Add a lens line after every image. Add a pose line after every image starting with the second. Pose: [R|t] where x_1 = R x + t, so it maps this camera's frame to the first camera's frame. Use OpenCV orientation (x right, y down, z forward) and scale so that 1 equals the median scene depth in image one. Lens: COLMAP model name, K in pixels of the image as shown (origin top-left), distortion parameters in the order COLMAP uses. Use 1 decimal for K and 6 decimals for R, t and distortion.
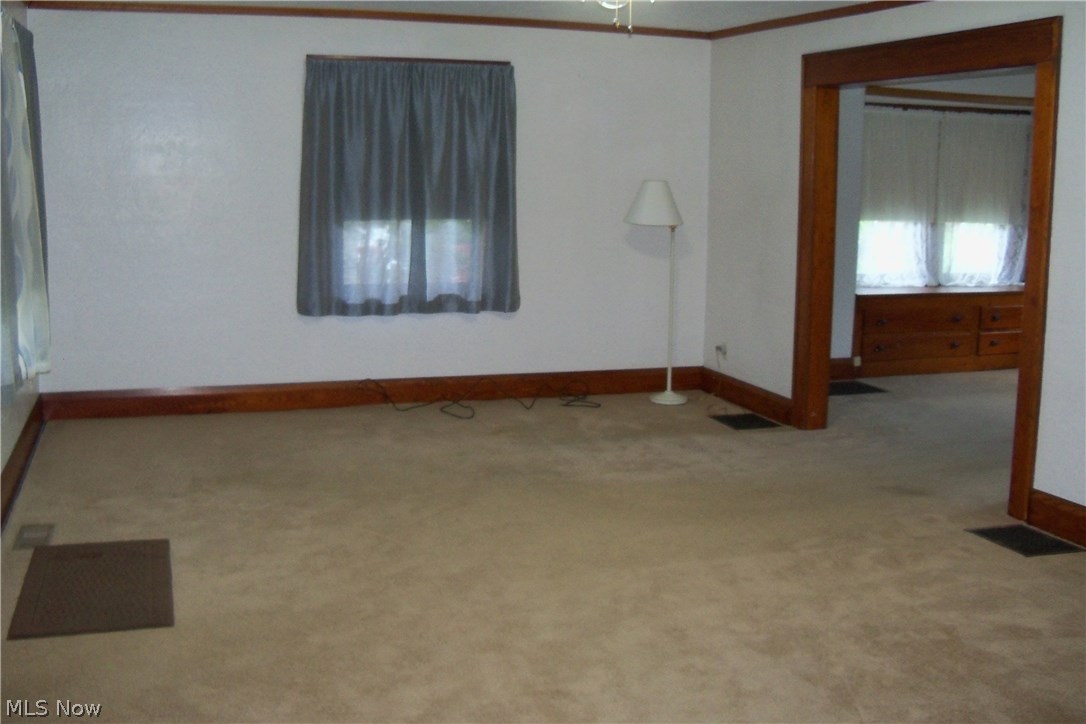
lens RADIAL K [[1128.1, 0, 543.0], [0, 1128.1, 362.0], [0, 0, 1]] dist [-0.213654, 0.236682]
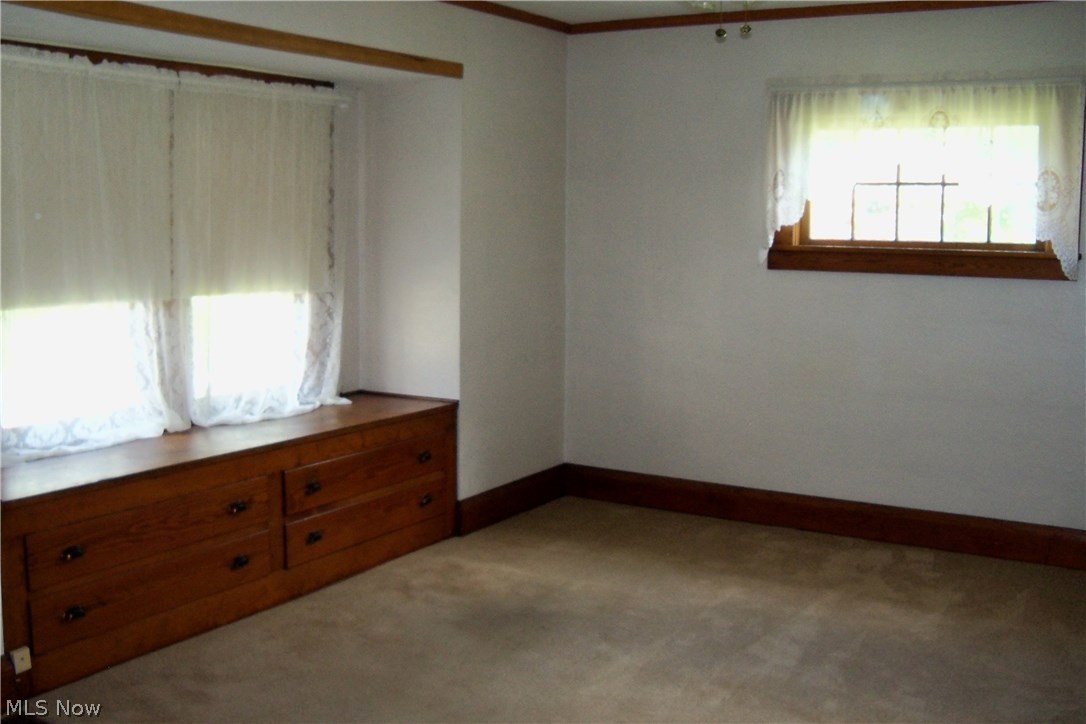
lens RADIAL K [[1128.1, 0, 543.0], [0, 1128.1, 362.0], [0, 0, 1]] dist [-0.213654, 0.236682]
pose [[0.778124, -0.077915, 0.623259, 0.178233], [0.096709, 0.995306, 0.003686, -0.085801], [-0.620621, 0.057407, 0.782007, 0.519056]]
